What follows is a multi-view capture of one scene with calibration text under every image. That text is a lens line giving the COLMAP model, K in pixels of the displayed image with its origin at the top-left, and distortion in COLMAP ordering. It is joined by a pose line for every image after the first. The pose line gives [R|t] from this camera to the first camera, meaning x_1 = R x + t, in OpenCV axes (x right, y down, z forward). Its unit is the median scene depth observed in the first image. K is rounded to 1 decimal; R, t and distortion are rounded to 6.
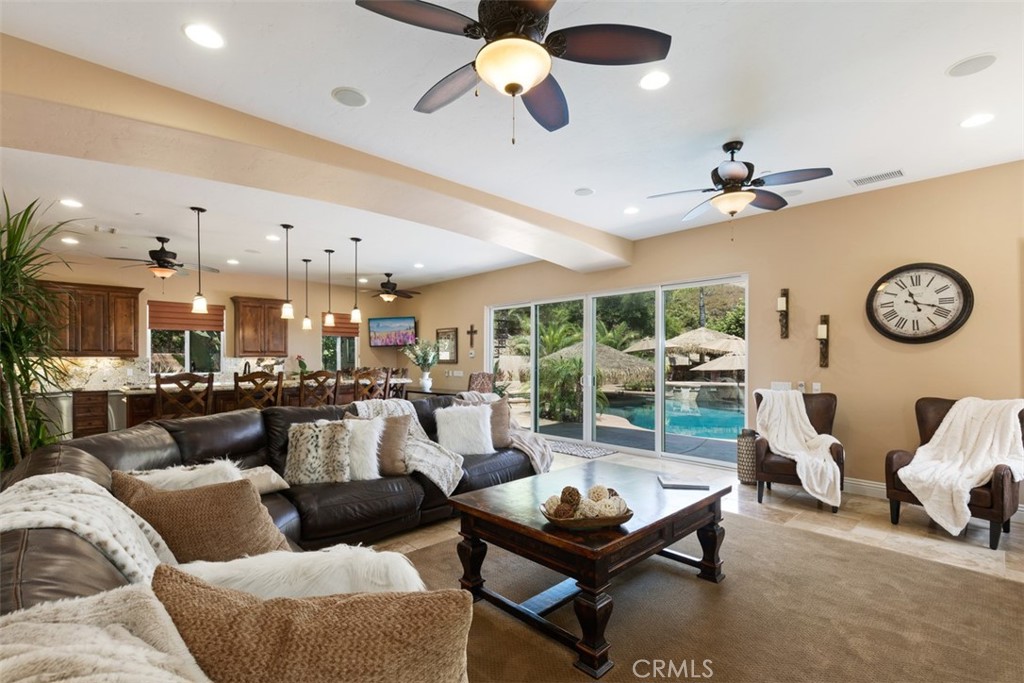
lens RADIAL K [[465.7, 0, 519.6], [0, 465.7, 357.1], [0, 0, 1]] dist [-0.013572, 0.000065]
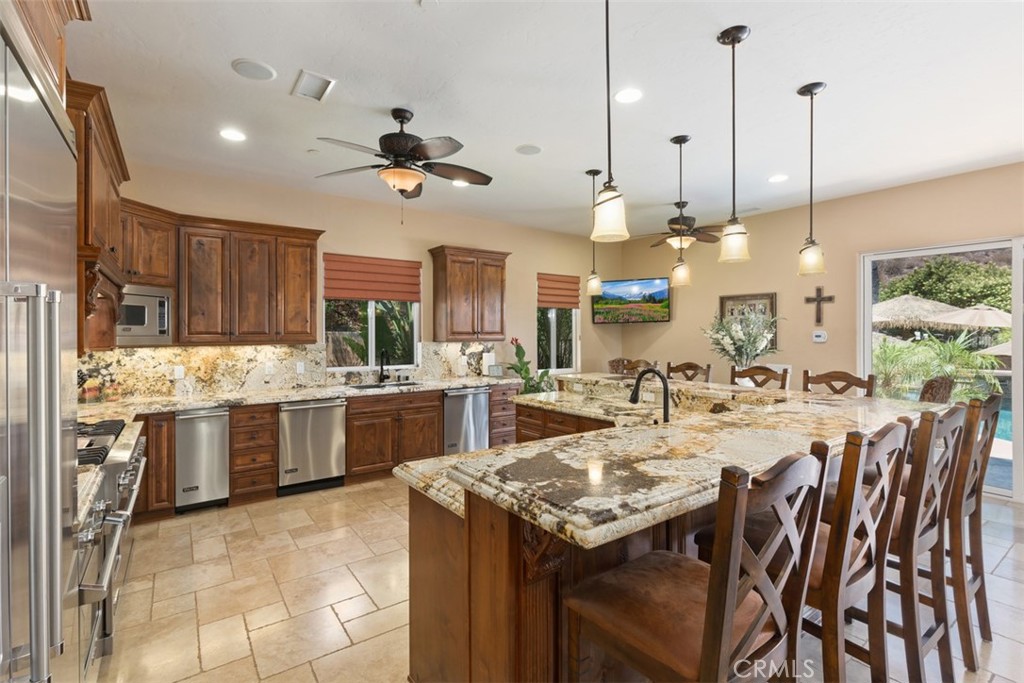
lens RADIAL K [[465.7, 0, 493.1], [0, 465.7, 332.1], [0, 0, 1]] dist [-0.013572, 0.000065]
pose [[0.983696, 0.001683, -0.179832, -0.410943], [-0.000614, 0.999982, 0.006001, -0.016465], [0.179839, -0.005793, 0.983679, 0.369869]]
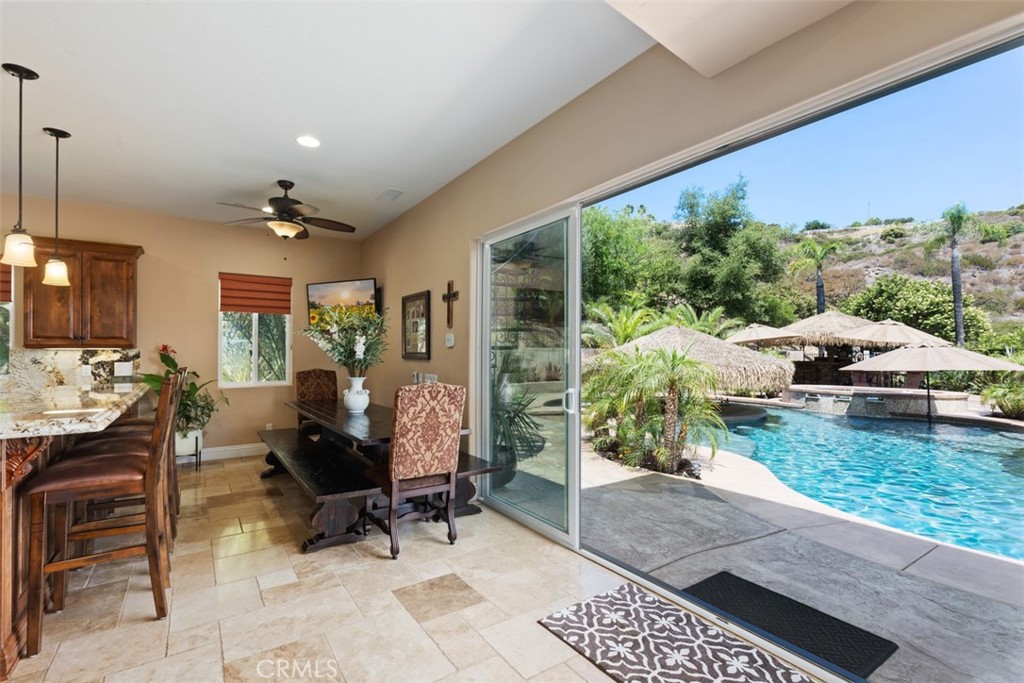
lens RADIAL K [[465.7, 0, 514.4], [0, 465.7, 349.7], [0, 0, 1]] dist [-0.013572, 0.000065]
pose [[0.986098, -0.001085, -0.166161, 0.047333], [0.000294, 0.999989, -0.004783, 0.005174], [0.166164, 0.004667, 0.986087, 0.543554]]
